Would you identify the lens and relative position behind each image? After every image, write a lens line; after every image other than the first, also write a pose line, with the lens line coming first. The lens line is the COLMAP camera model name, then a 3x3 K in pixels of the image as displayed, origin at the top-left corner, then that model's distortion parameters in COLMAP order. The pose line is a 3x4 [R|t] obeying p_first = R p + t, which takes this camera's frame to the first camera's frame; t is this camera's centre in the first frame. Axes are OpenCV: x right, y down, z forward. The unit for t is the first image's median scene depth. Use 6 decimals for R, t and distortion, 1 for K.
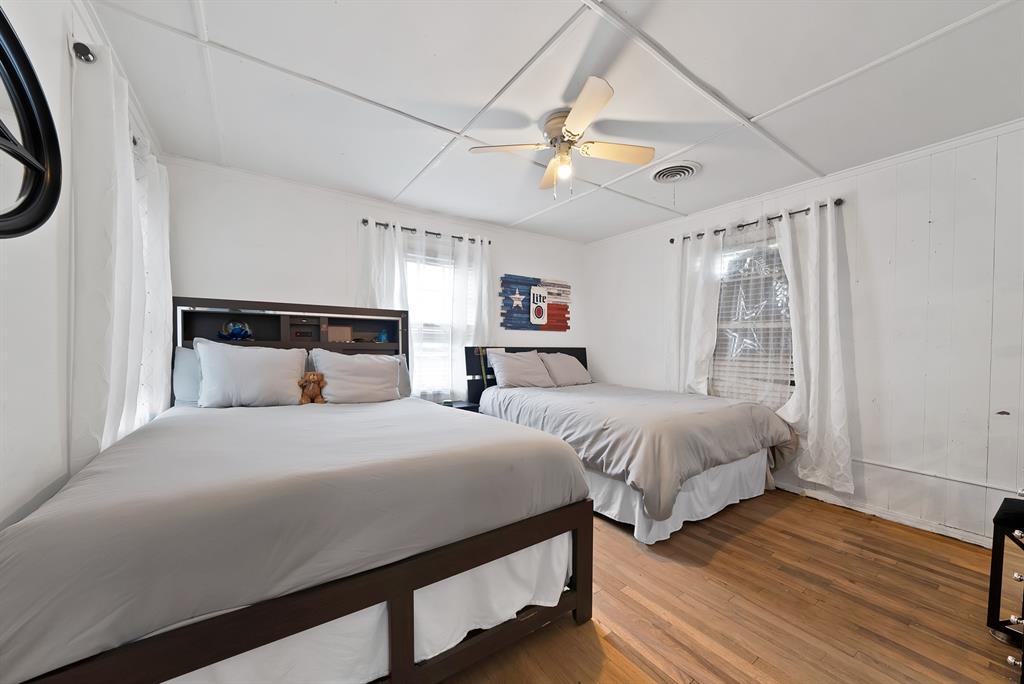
lens RADIAL K [[371.5, 0, 510.9], [0, 371.5, 355.3], [0, 0, 1]] dist [-0.022214, 0.000041]
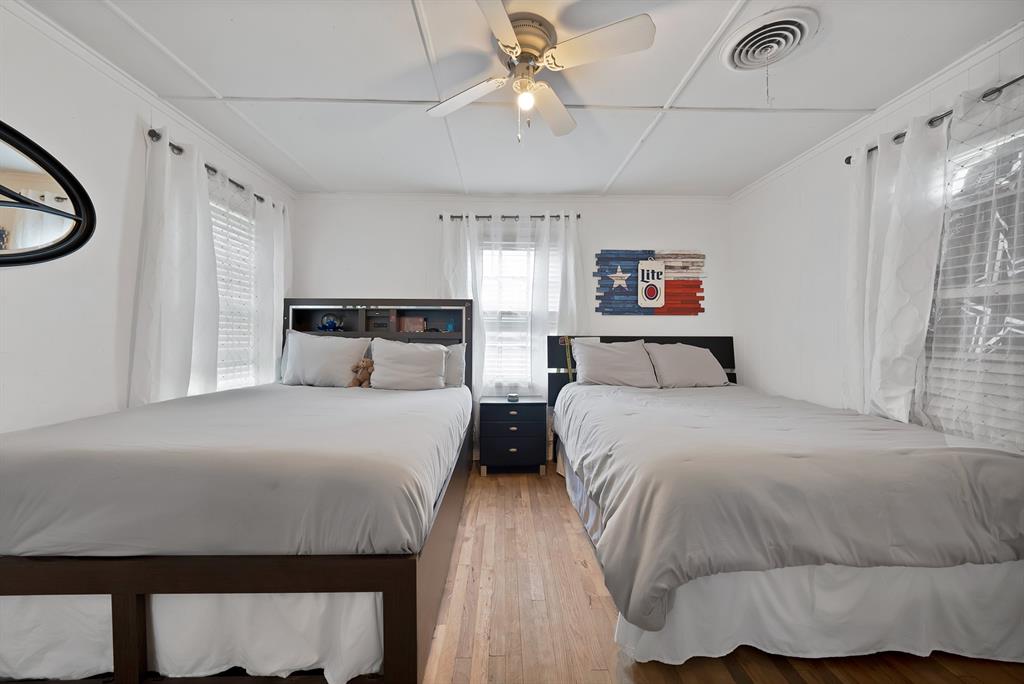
lens RADIAL K [[368.3, 0, 509.5], [0, 368.3, 335.7], [0, 0, 1]] dist [-0.029055, 0.005333]
pose [[0.837741, -0.004917, -0.546045, 0.297615], [-0.009675, 0.999669, -0.023845, -0.001562], [0.545981, 0.025259, 0.837416, 0.213451]]
